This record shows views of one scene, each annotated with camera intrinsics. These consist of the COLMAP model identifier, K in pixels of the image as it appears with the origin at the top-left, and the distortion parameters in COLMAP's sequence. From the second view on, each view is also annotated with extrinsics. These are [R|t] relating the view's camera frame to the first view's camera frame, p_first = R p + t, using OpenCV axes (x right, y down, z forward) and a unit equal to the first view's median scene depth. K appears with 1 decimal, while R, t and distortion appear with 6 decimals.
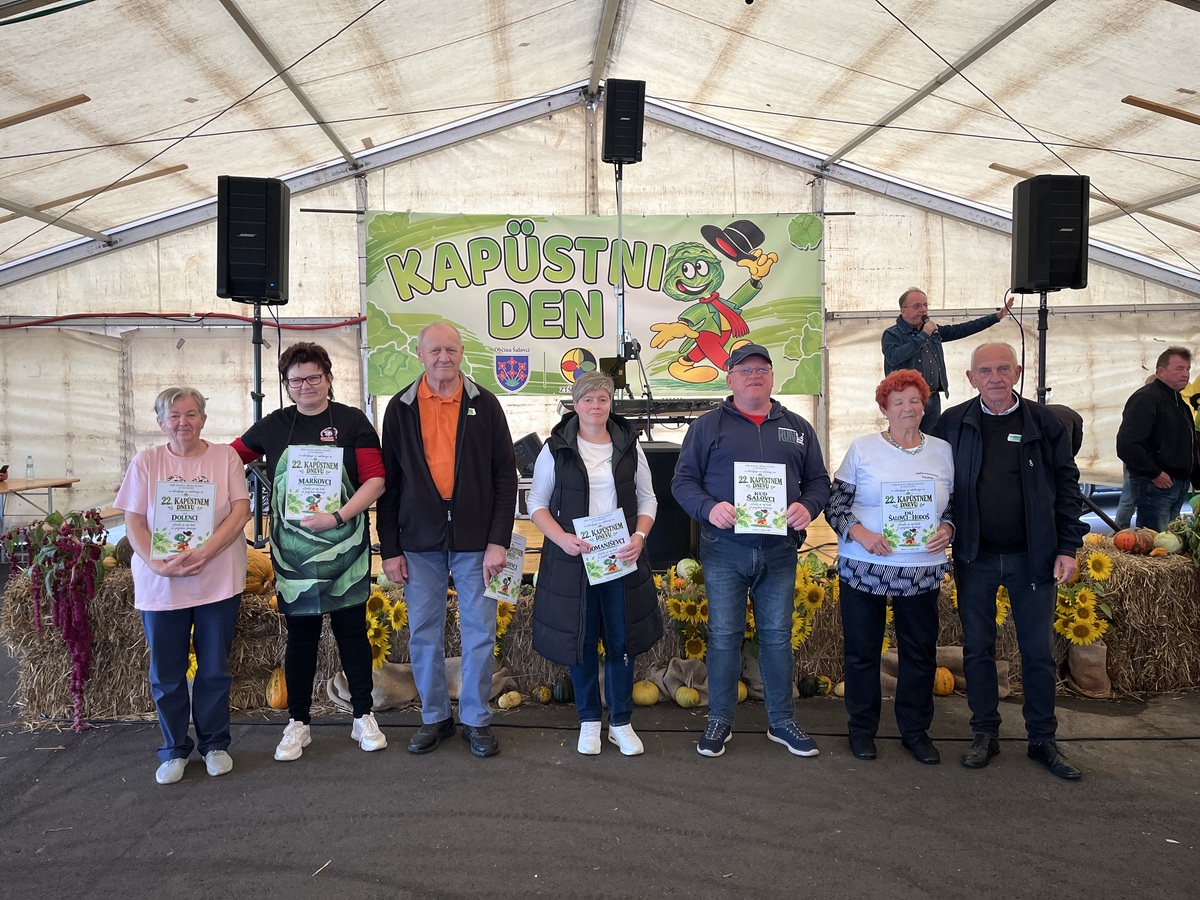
lens RADIAL K [[907.7, 0, 596.3], [0, 907.7, 449.6], [0, 0, 1]] dist [0.052363, -0.082976]
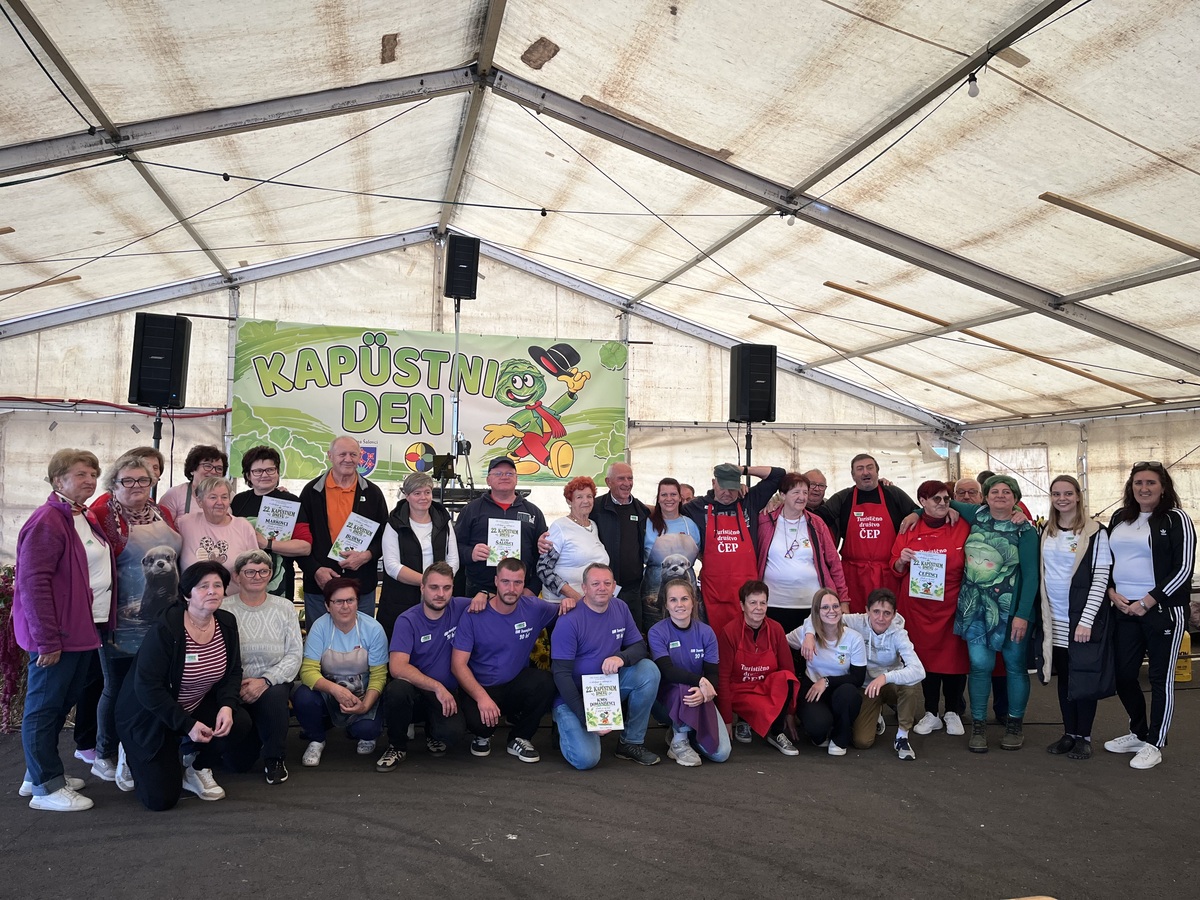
lens RADIAL K [[902.9, 0, 602.0], [0, 902.9, 444.1], [0, 0, 1]] dist [0.061078, -0.079561]
pose [[0.985627, 0.037220, 0.164784, 0.018667], [-0.020605, 0.994631, -0.101409, 0.004476], [-0.167674, 0.096557, 0.981103, -0.192571]]
